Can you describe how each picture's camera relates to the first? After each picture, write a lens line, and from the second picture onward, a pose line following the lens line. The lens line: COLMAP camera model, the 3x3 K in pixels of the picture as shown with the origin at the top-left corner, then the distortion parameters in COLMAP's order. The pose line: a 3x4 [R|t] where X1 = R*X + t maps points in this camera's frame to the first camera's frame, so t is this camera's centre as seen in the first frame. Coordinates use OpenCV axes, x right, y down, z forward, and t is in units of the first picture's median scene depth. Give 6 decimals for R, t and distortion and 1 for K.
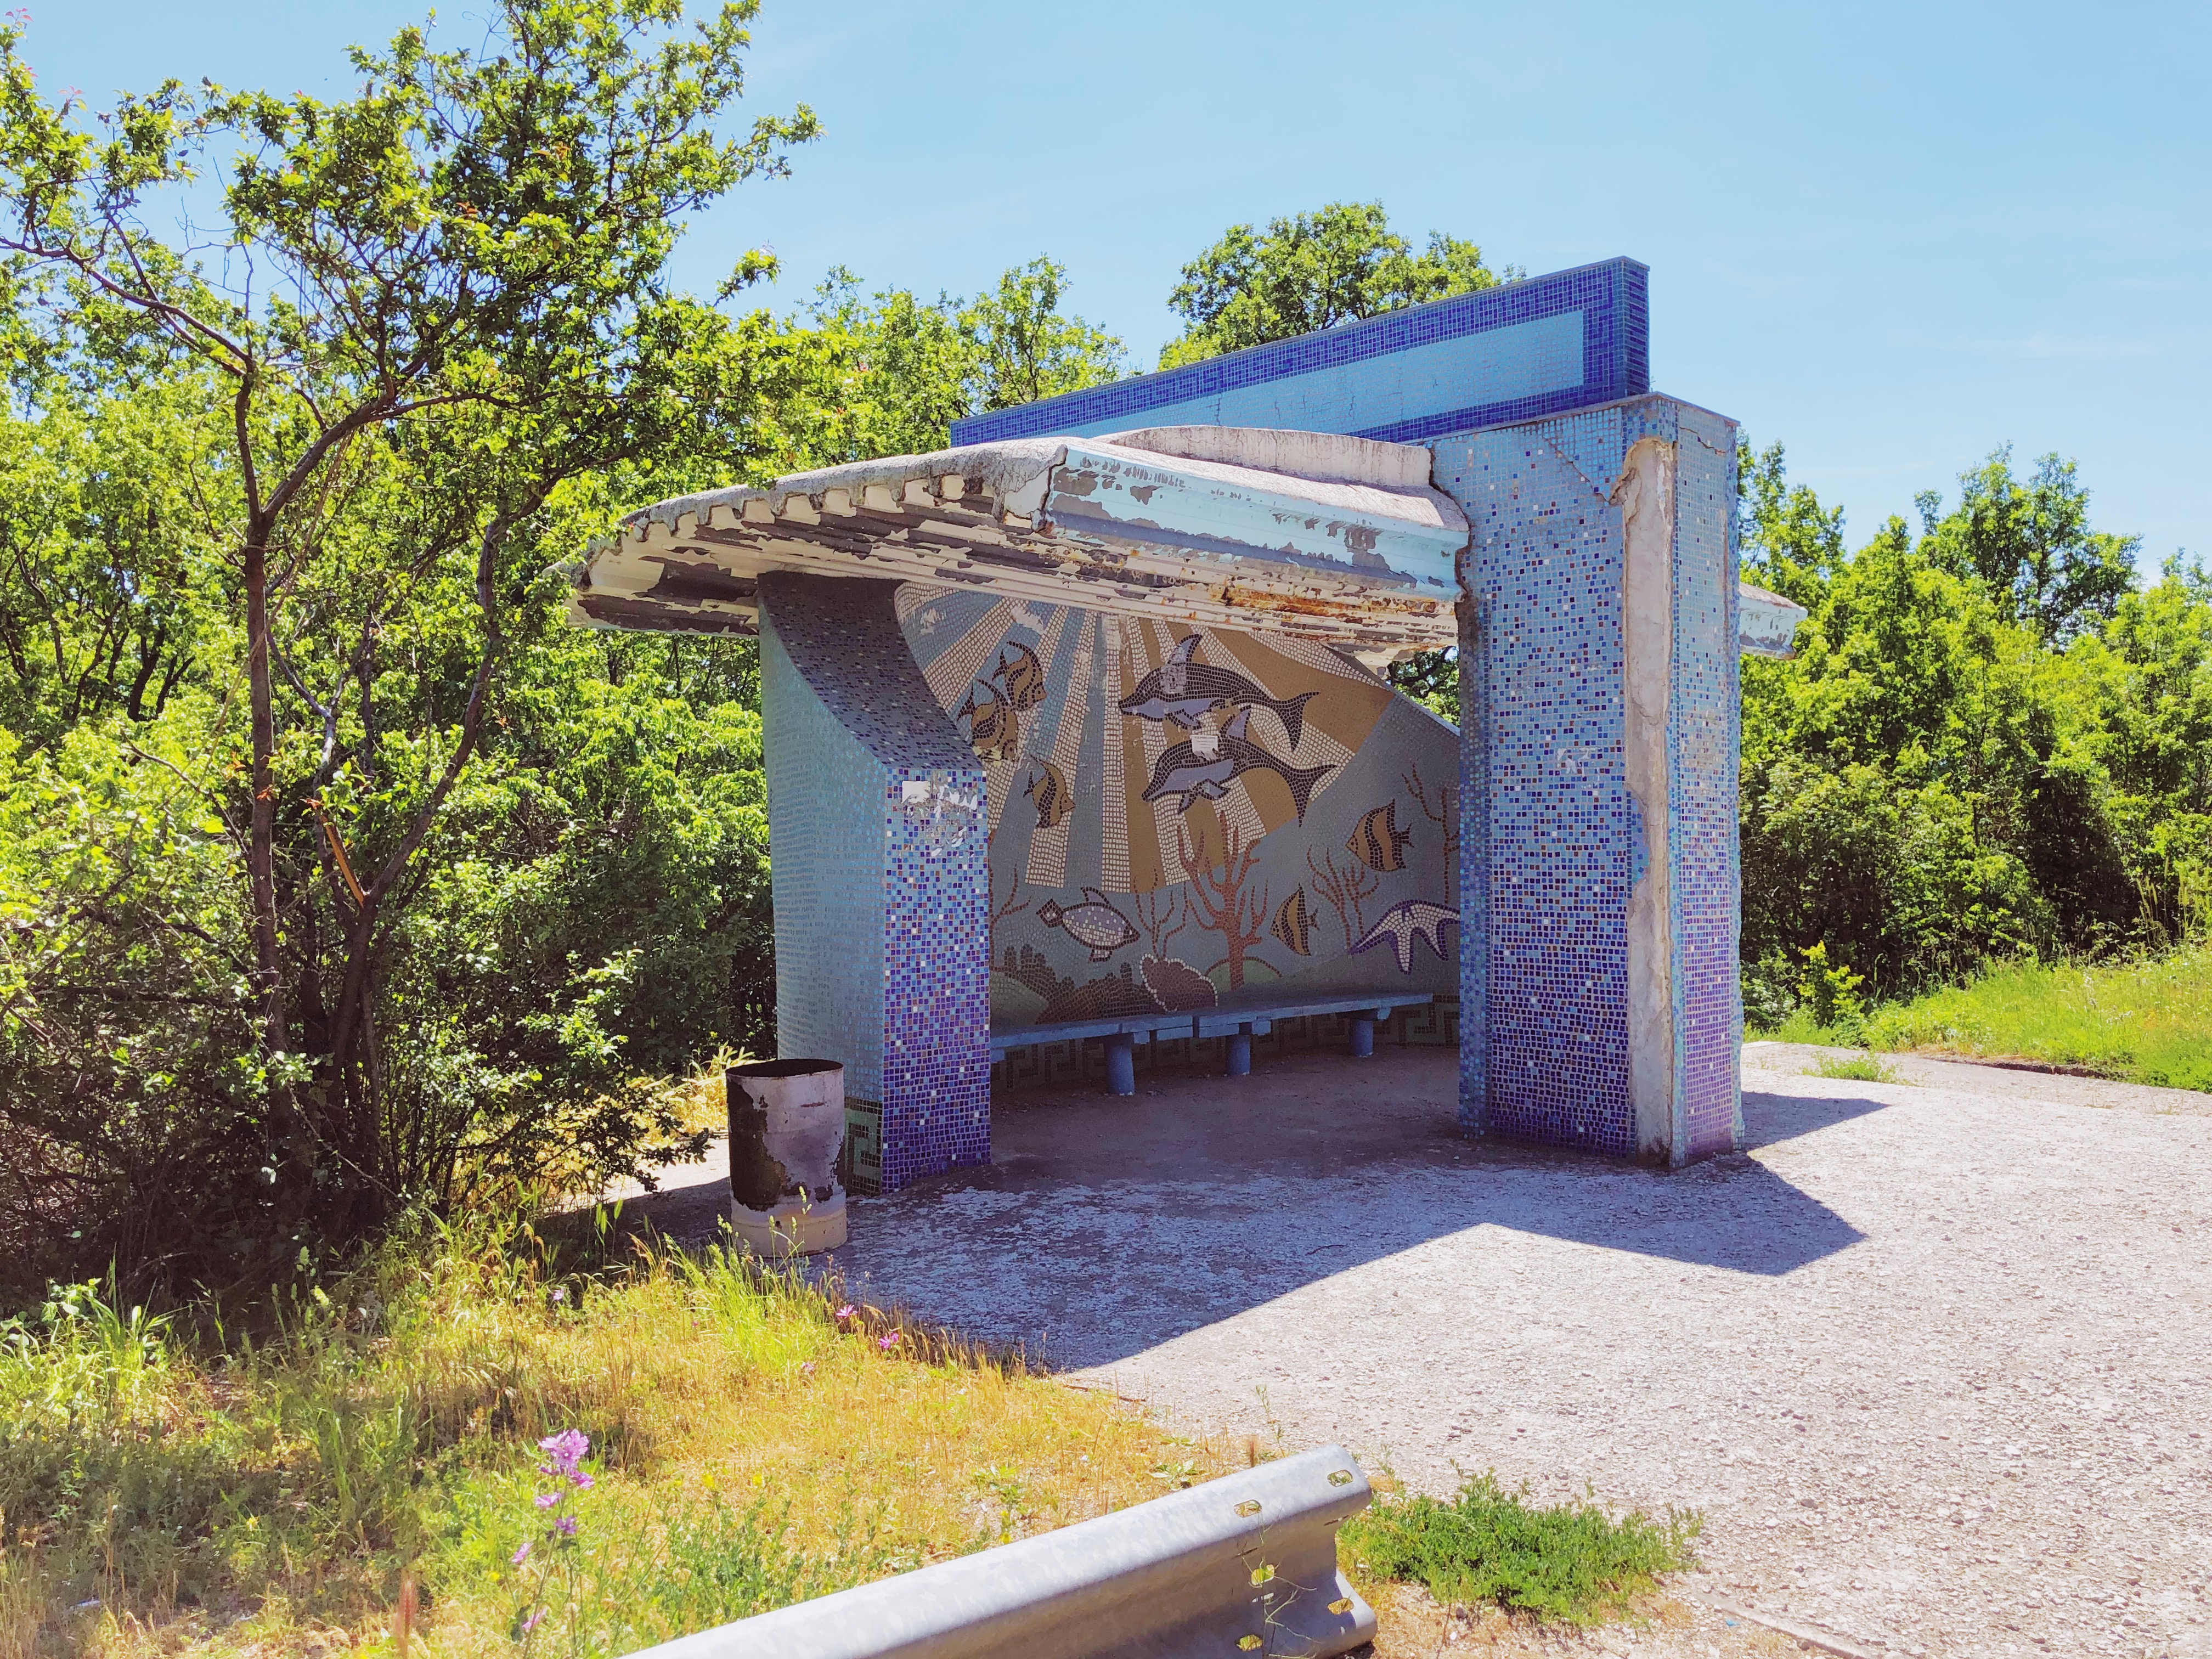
lens RADIAL K [[1794.1, 0, 1038.4], [0, 1794.1, 736.7], [0, 0, 1]] dist [0.001514, -0.003621]
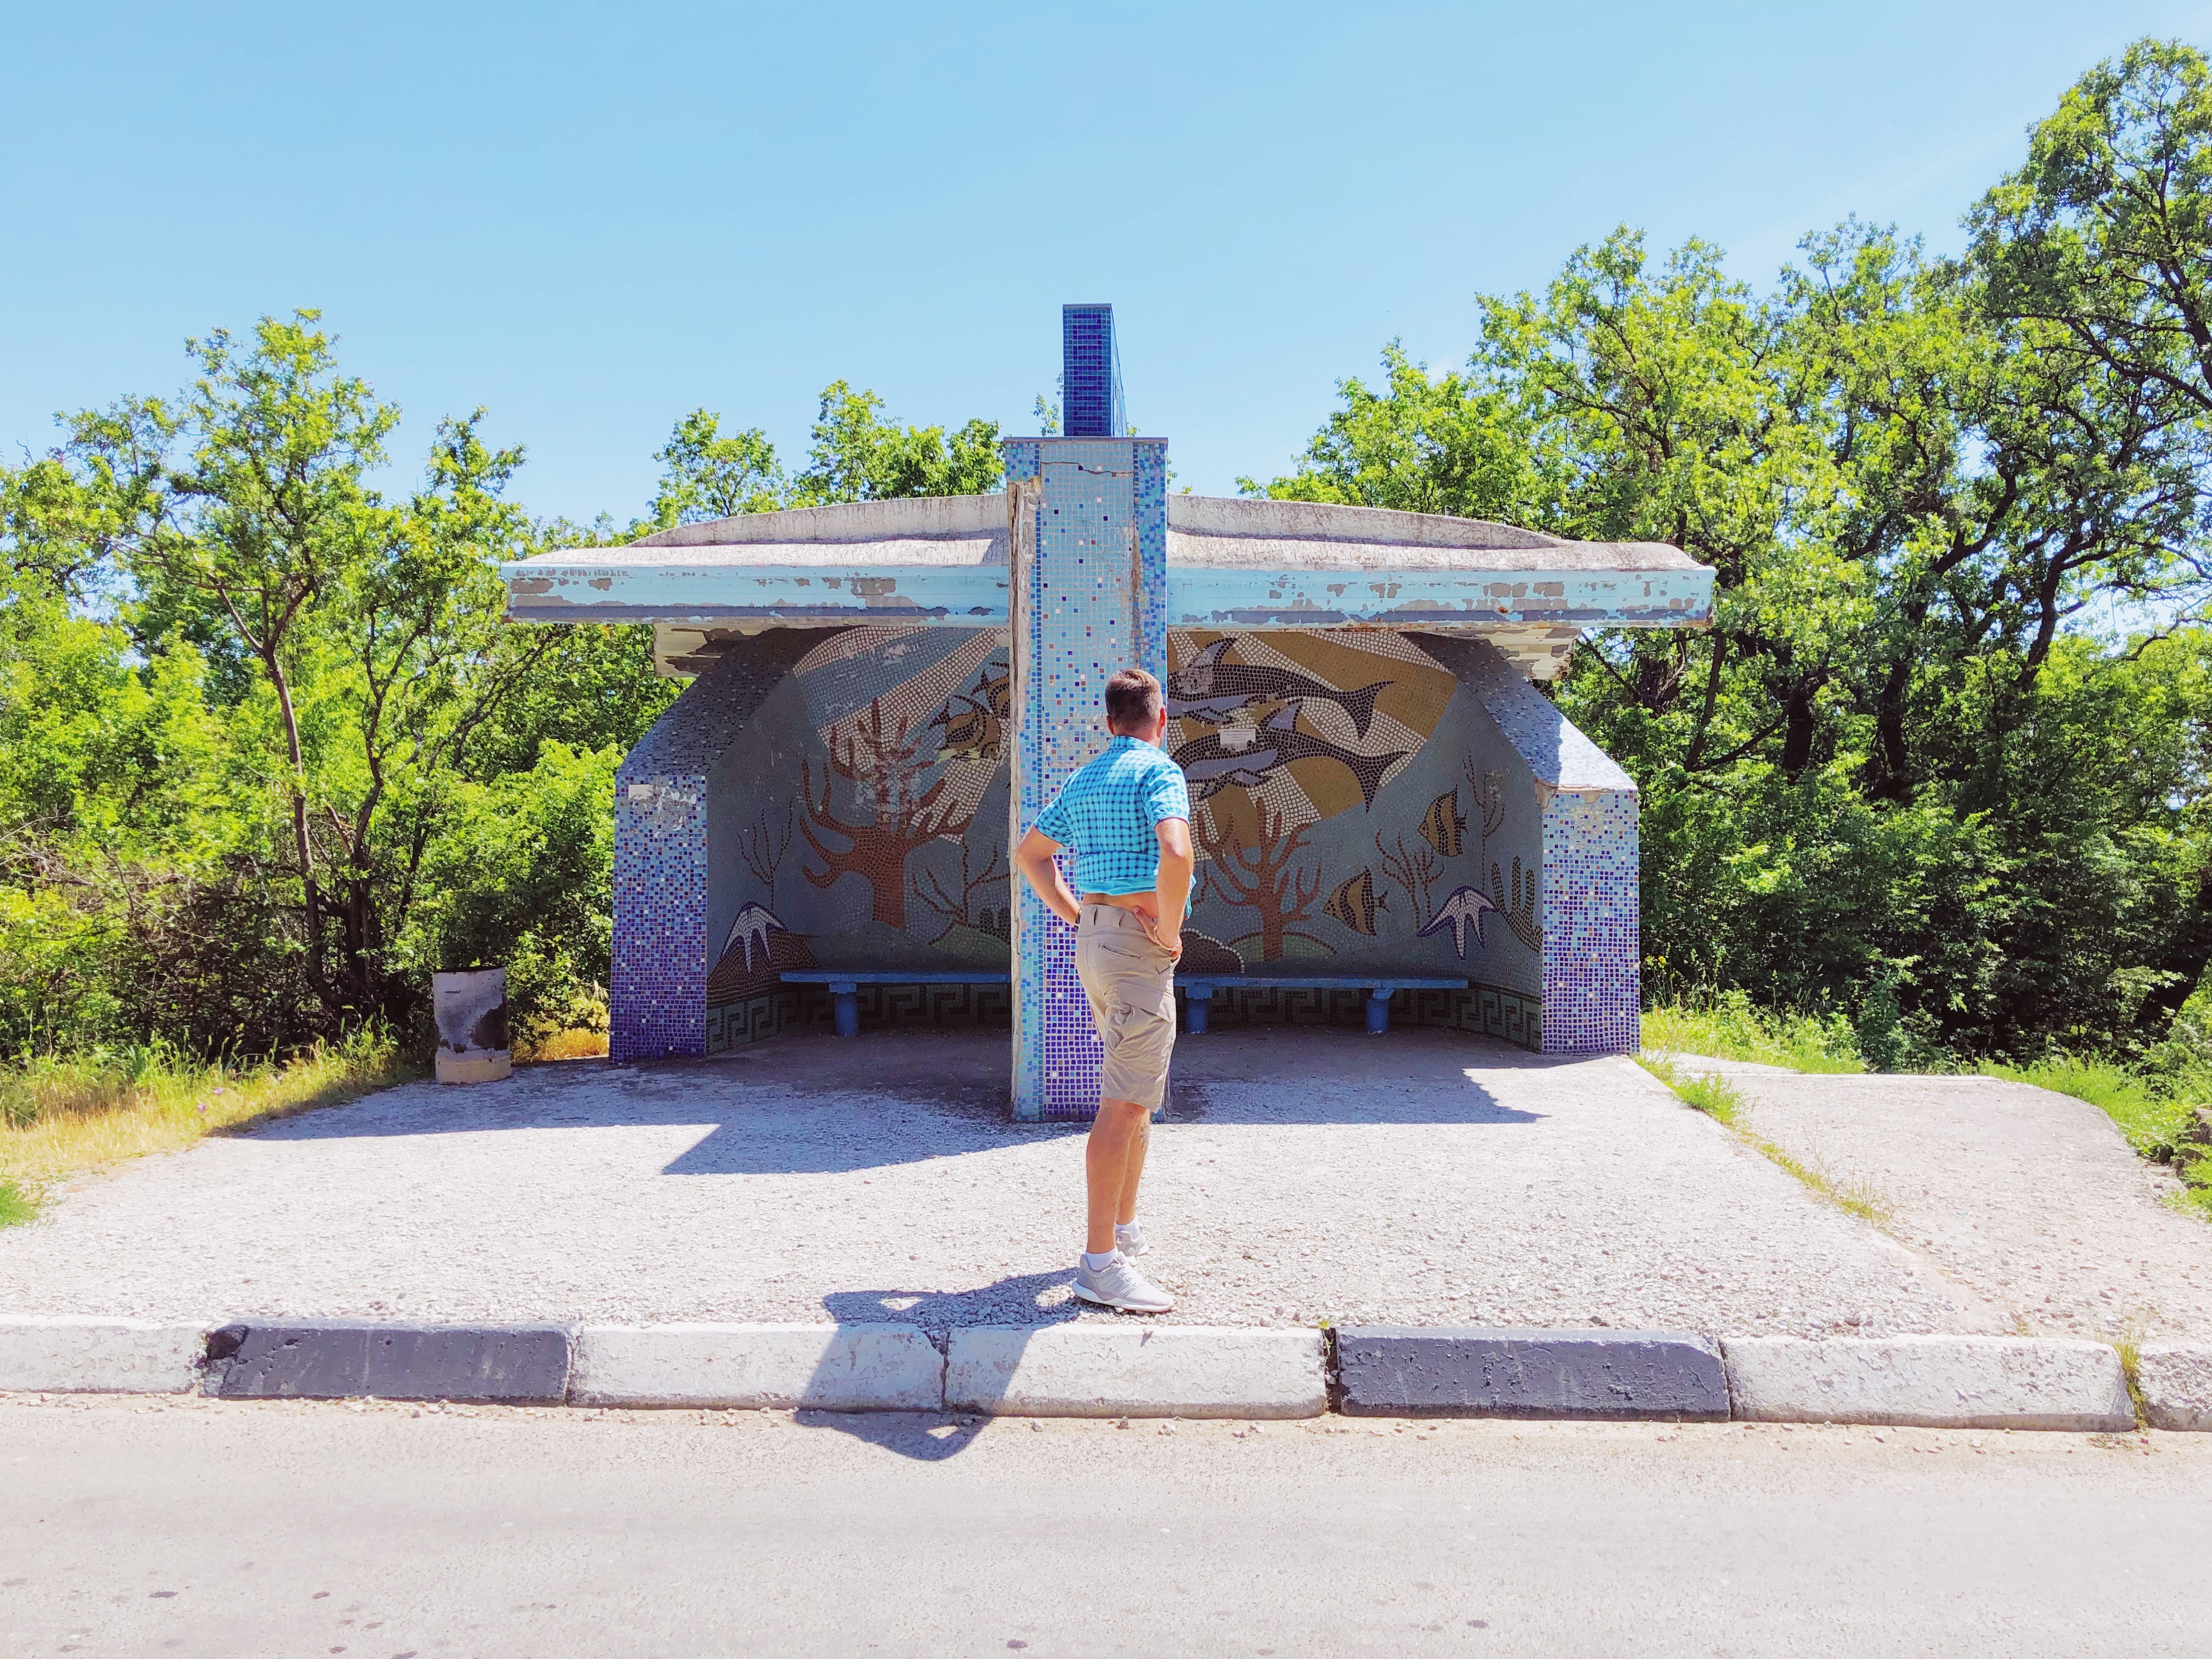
lens RADIAL K [[1682.6, 0, 1008.1], [0, 1682.6, 770.7], [0, 0, 1]] dist [0.128258, 0.000848]
pose [[0.711075, -0.012876, -0.702998, 0.914517], [0.039300, 0.998997, 0.021454, -0.003645], [0.702017, -0.042884, 0.710868, 0.201059]]
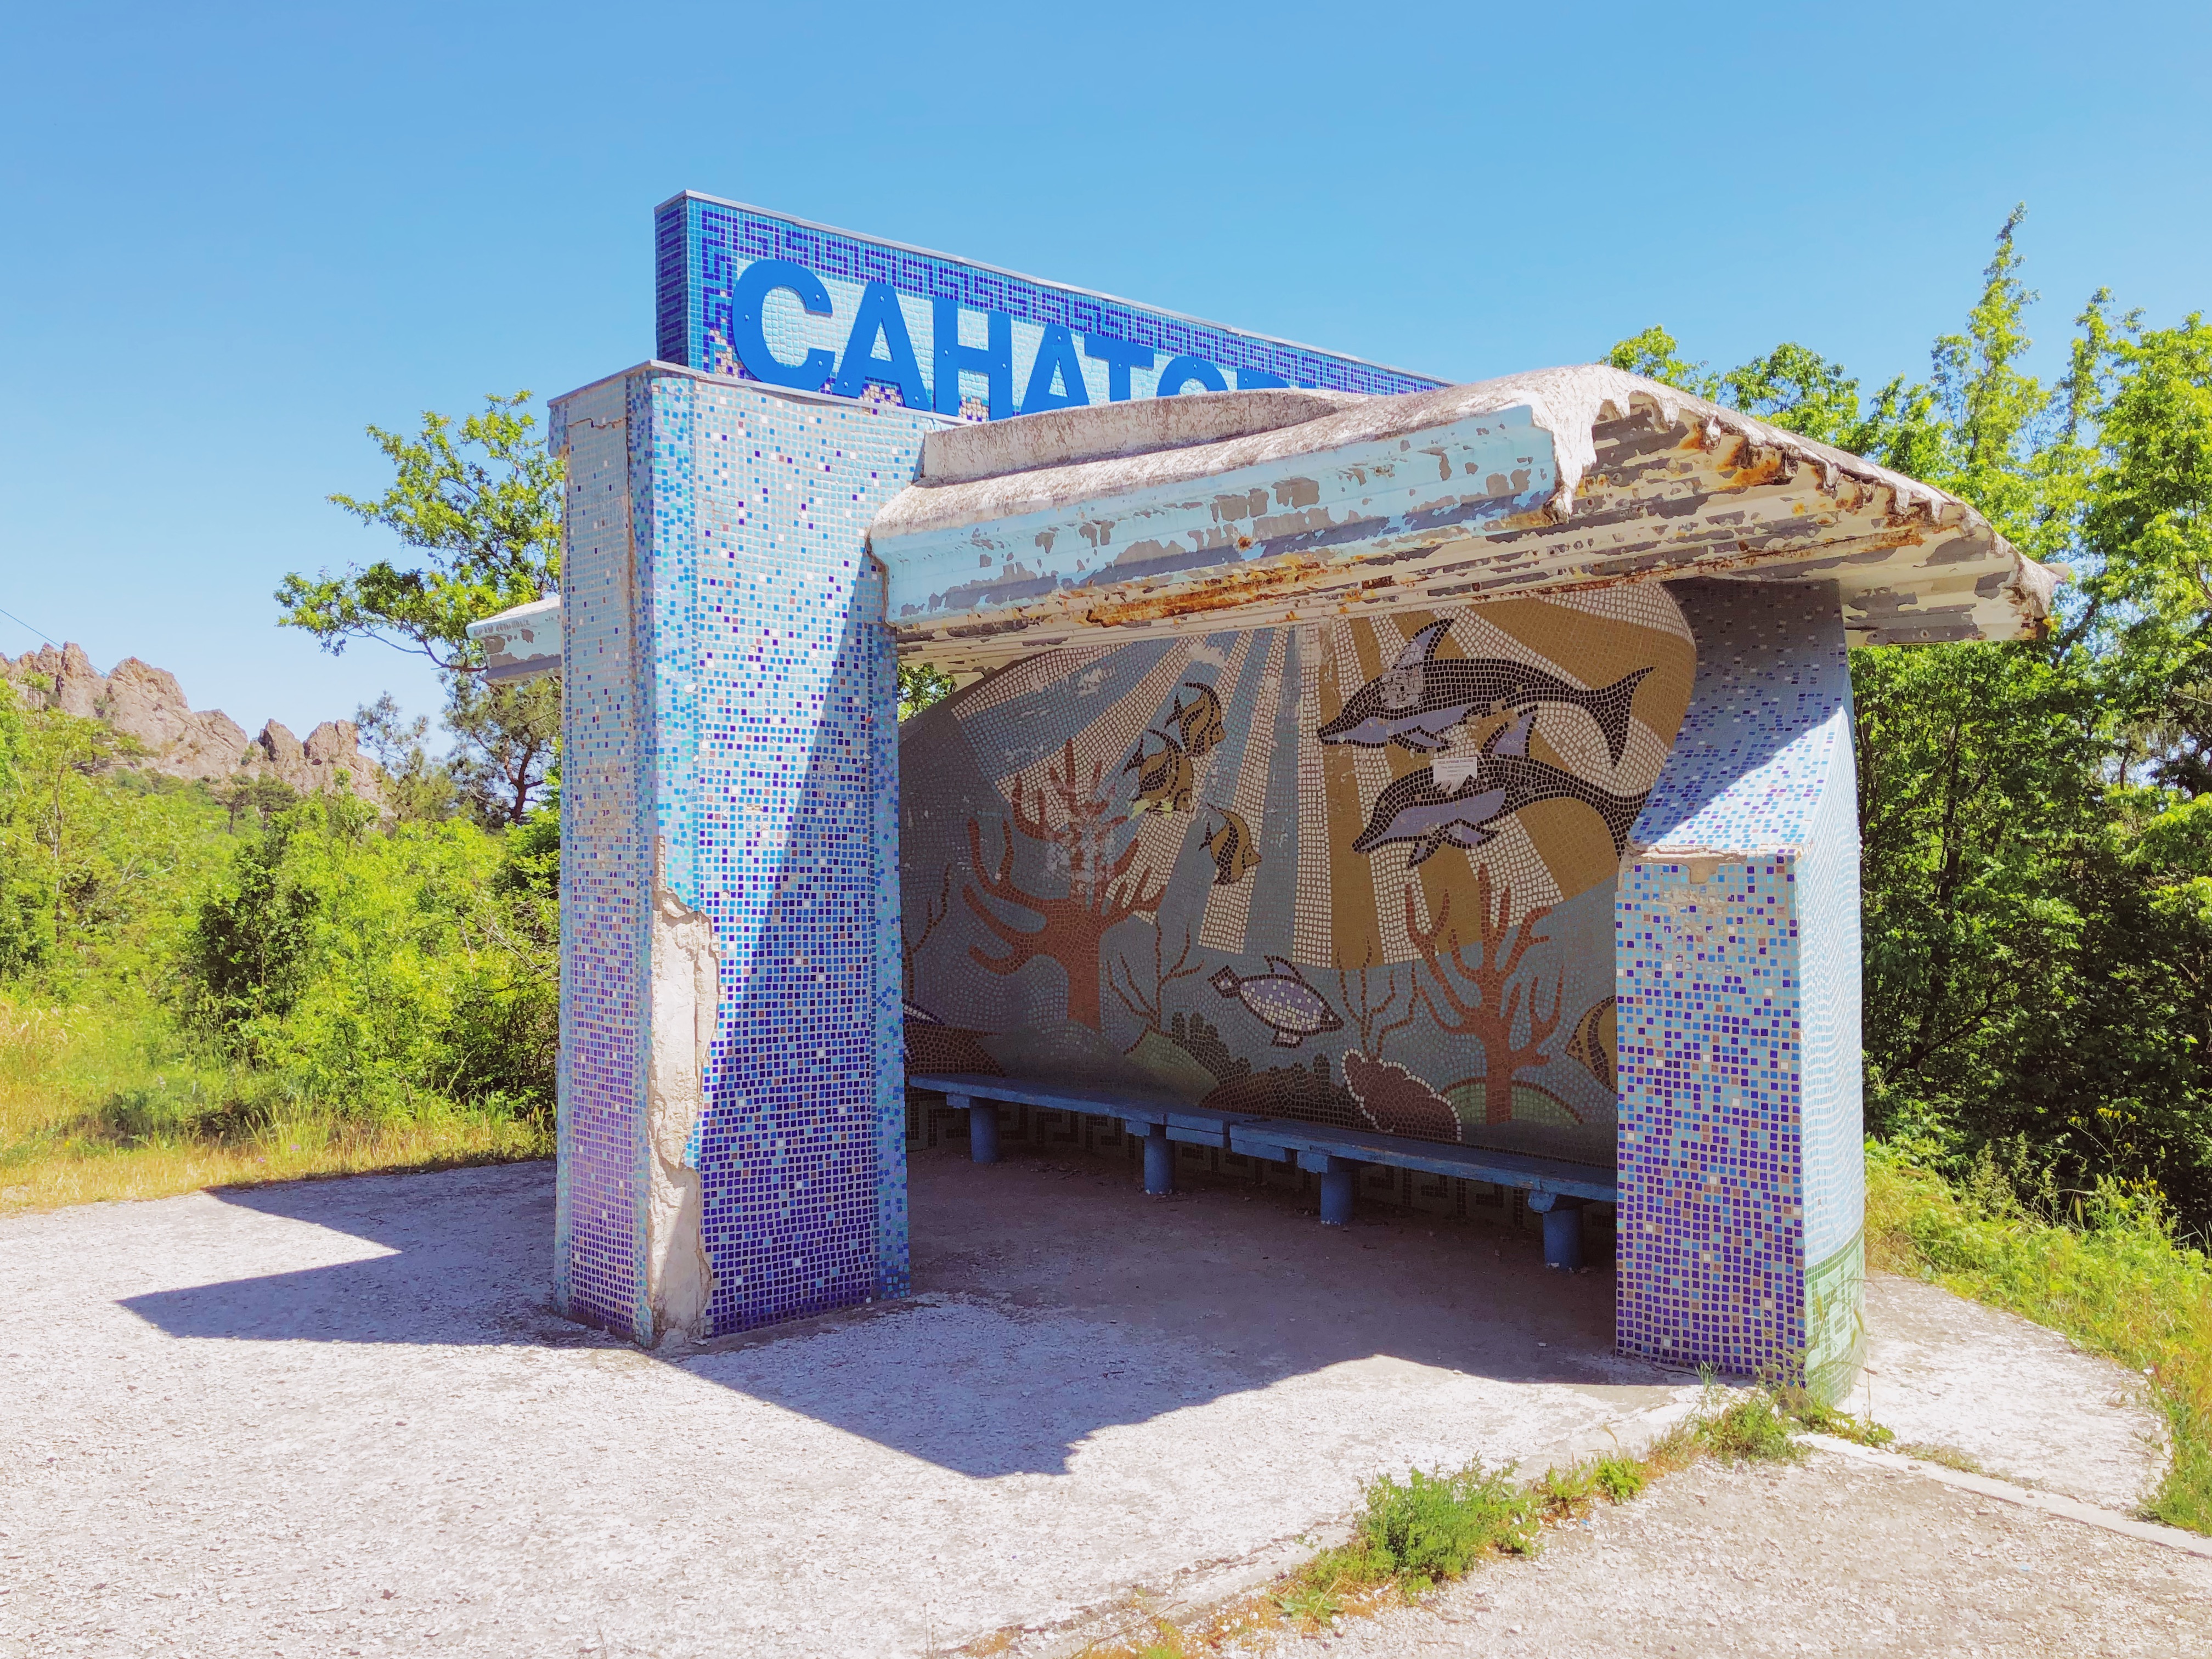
lens RADIAL K [[1764.3, 0, 1106.0], [0, 1764.3, 829.5], [0, 0, 1]] dist [0.116839, -0.001211]
pose [[-0.039236, -0.012750, -0.999149, 1.011300], [0.056977, 0.998263, -0.014976, 0.038013], [0.997604, -0.057516, -0.038442, 1.121059]]
